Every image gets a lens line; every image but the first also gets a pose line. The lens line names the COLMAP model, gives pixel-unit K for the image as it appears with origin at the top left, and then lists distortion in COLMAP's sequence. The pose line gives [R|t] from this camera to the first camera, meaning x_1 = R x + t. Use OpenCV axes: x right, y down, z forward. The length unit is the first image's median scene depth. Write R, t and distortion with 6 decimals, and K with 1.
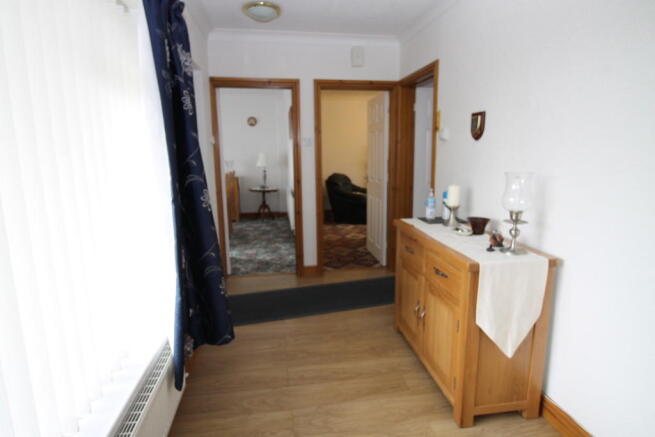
lens RADIAL K [[364.2, 0, 328.8], [0, 364.2, 208.4], [0, 0, 1]] dist [0.025020, -0.000550]
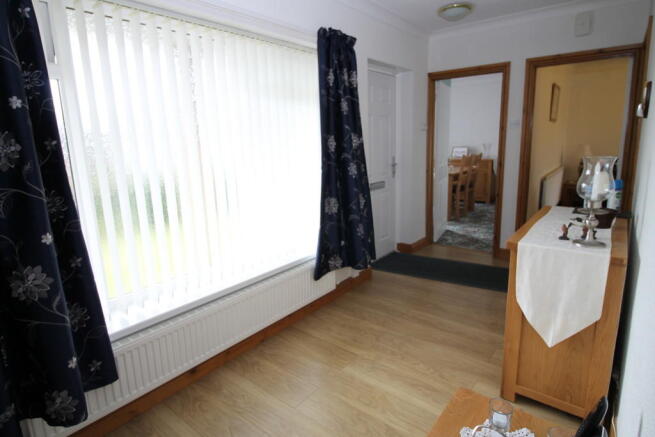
lens RADIAL K [[364.2, 0, 328.8], [0, 364.2, 208.4], [0, 0, 1]] dist [0.025020, -0.000550]
pose [[0.675171, 0.130735, -0.725984, 0.597211], [-0.096925, 0.991360, 0.088383, 0.008783], [0.731266, 0.010692, 0.682009, -0.076554]]
